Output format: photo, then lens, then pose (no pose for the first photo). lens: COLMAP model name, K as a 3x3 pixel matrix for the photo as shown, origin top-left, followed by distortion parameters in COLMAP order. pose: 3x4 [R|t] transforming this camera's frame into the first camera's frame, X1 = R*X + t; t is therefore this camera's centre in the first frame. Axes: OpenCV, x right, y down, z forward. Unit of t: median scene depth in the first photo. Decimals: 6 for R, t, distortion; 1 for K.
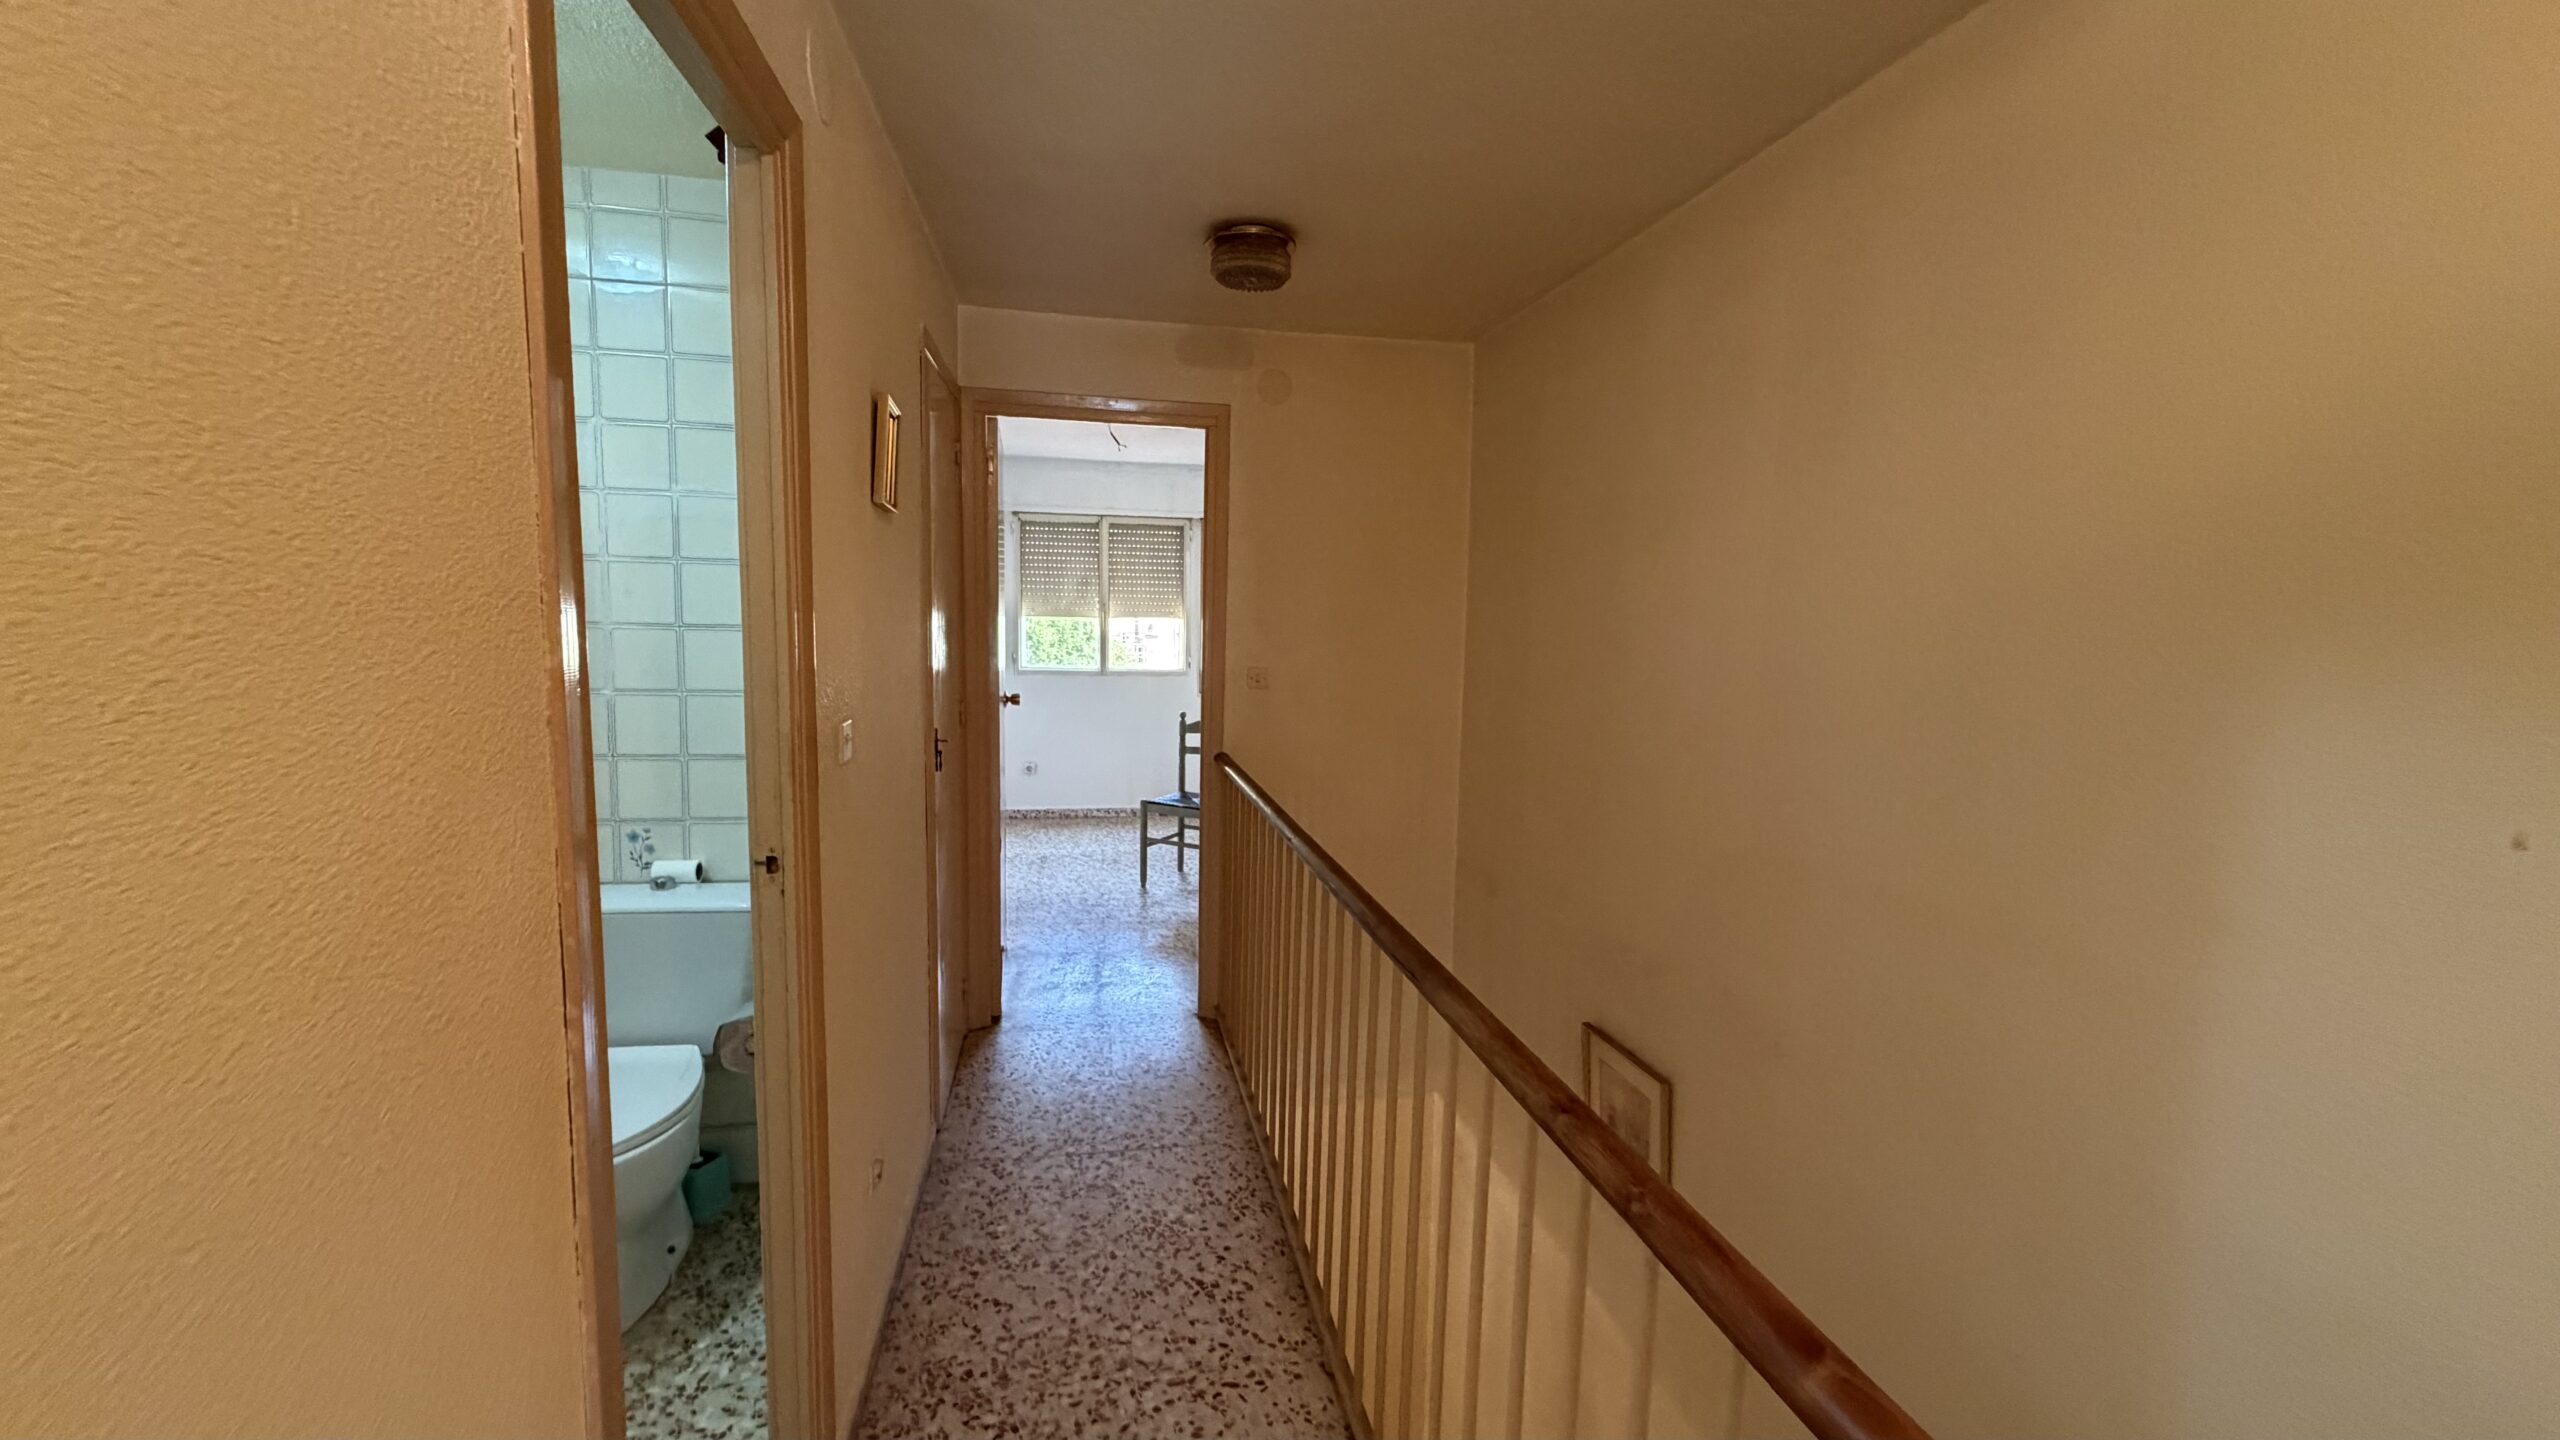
lens RADIAL K [[1022.3, 0, 1274.9], [0, 1022.3, 721.8], [0, 0, 1]] dist [0.001524, -0.000047]
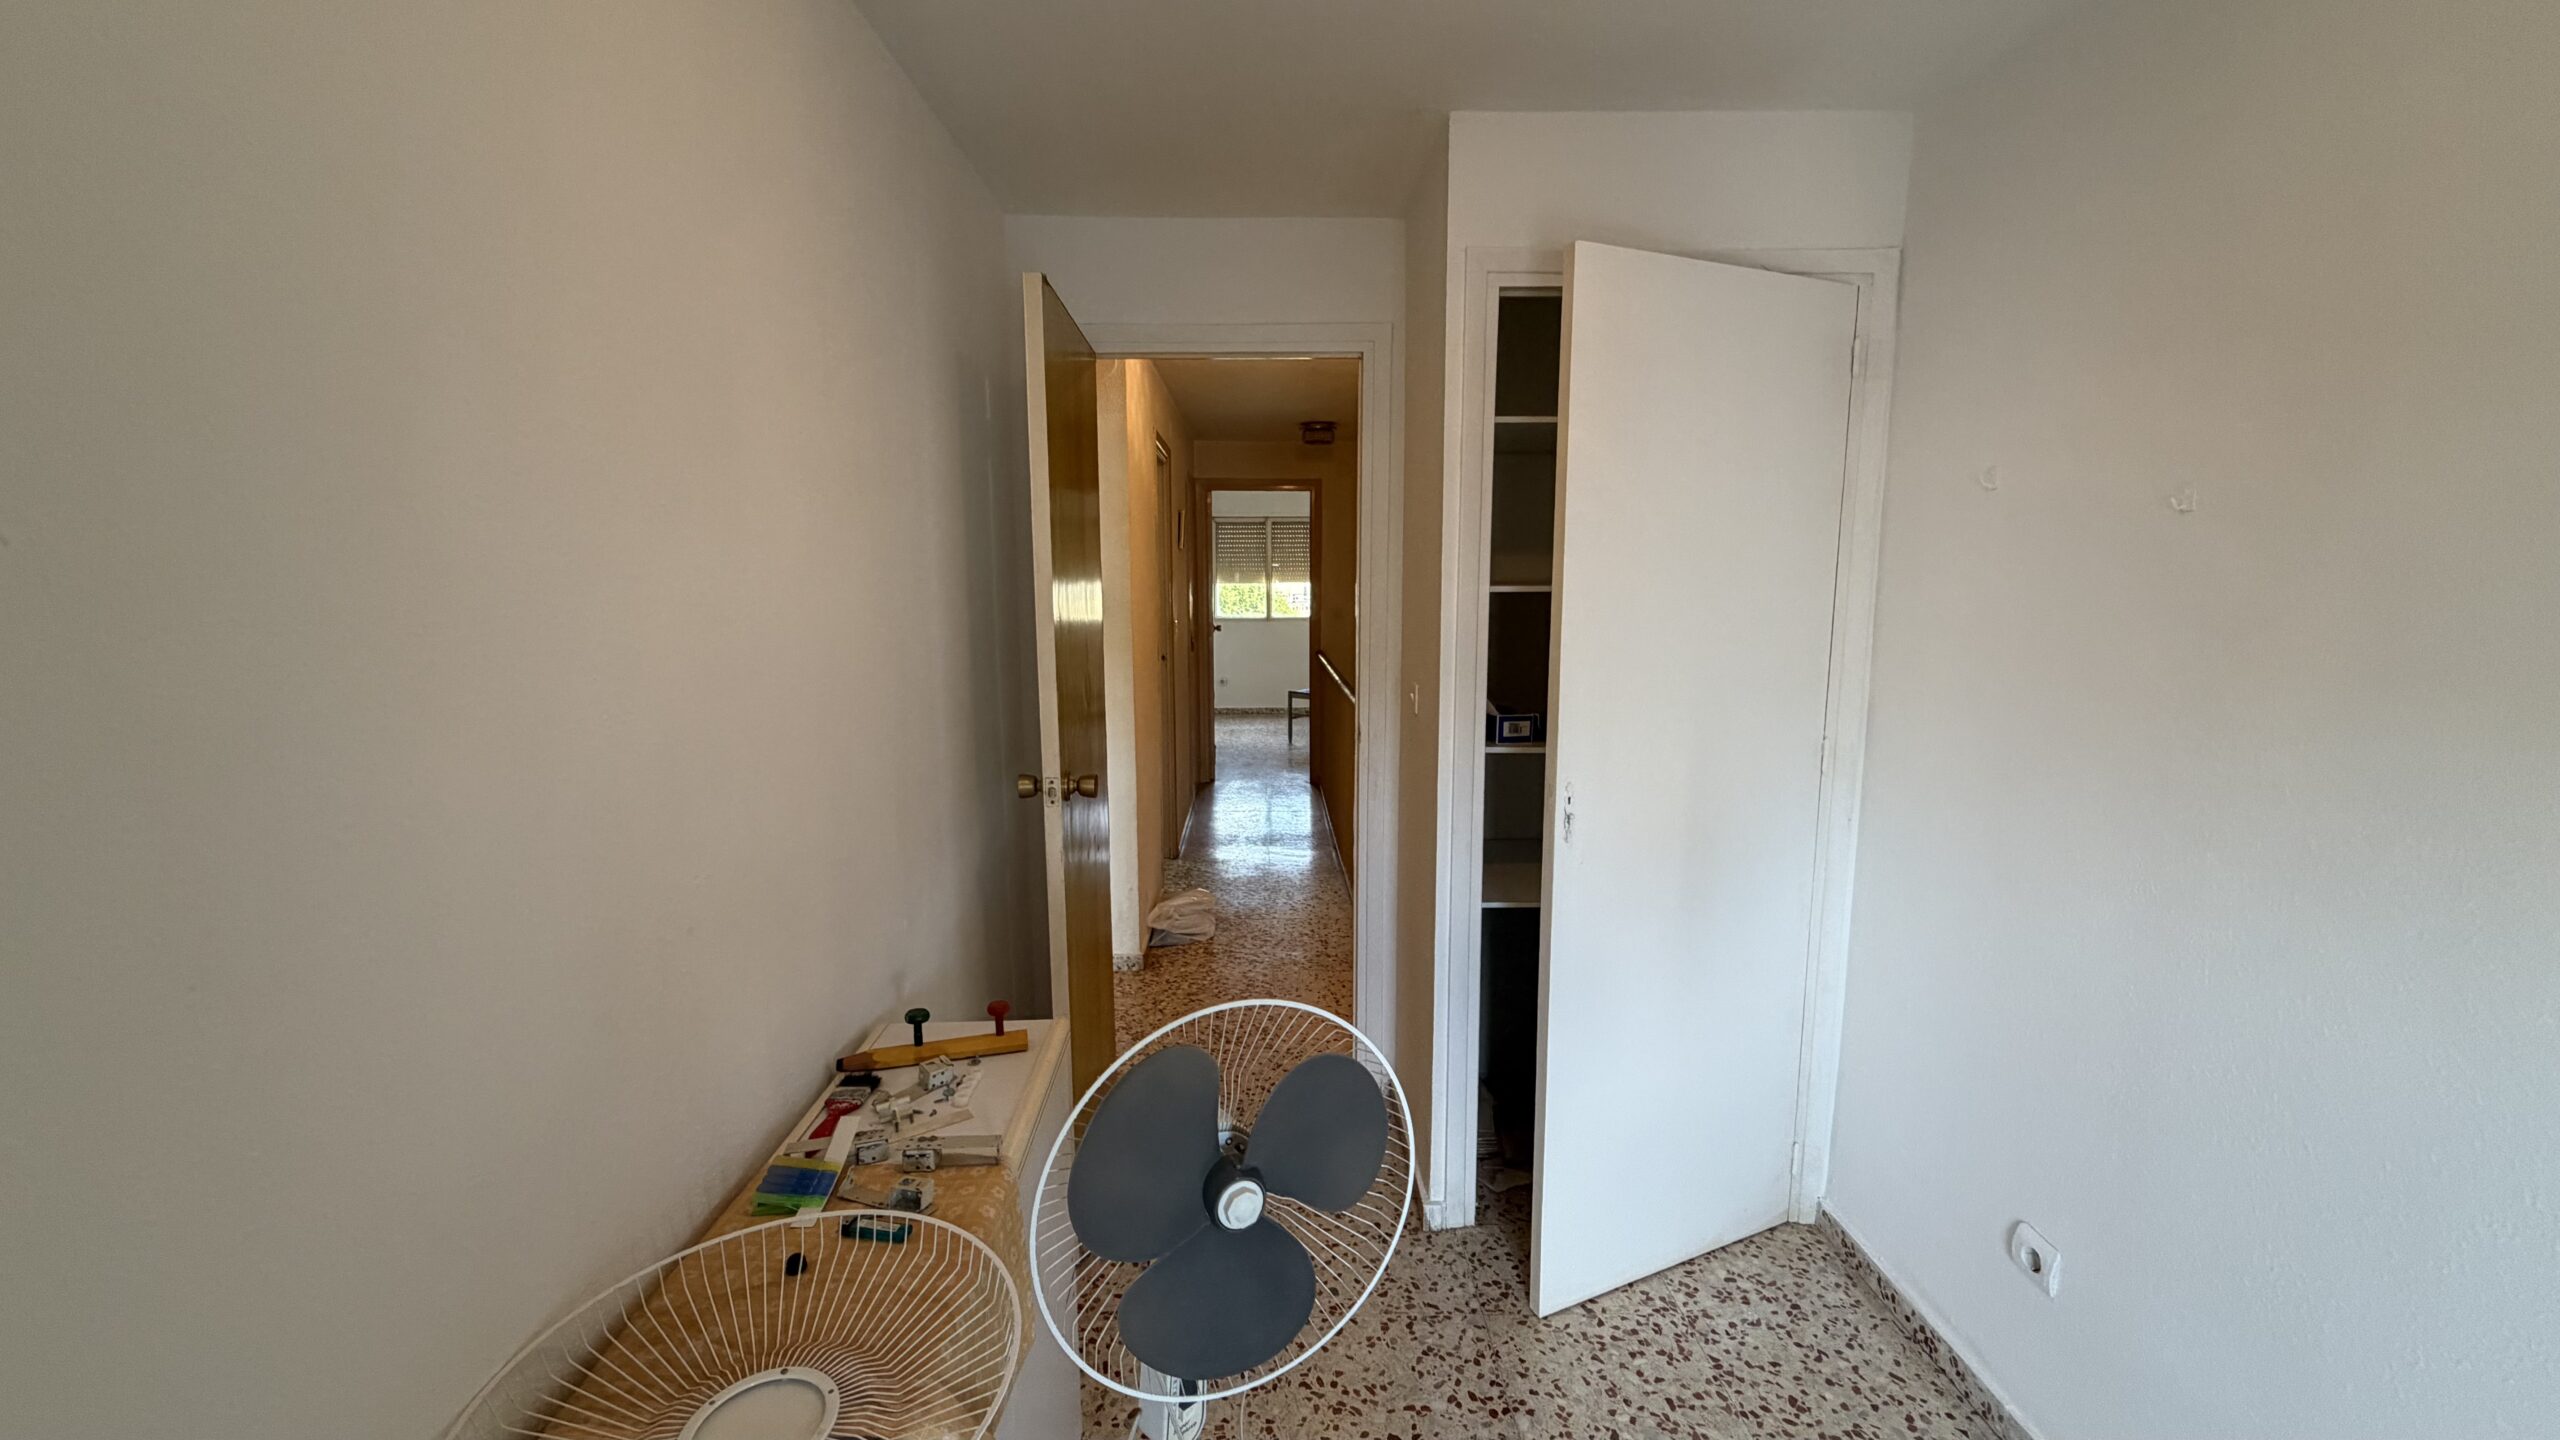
lens RADIAL K [[1022.3, 0, 1274.9], [0, 1022.3, 721.8], [0, 0, 1]] dist [0.001524, -0.000047]
pose [[0.985154, -0.006069, -0.171568, 0.125090], [0.012496, 0.999259, 0.036408, 0.060601], [0.171220, -0.038011, 0.984499, -0.625021]]
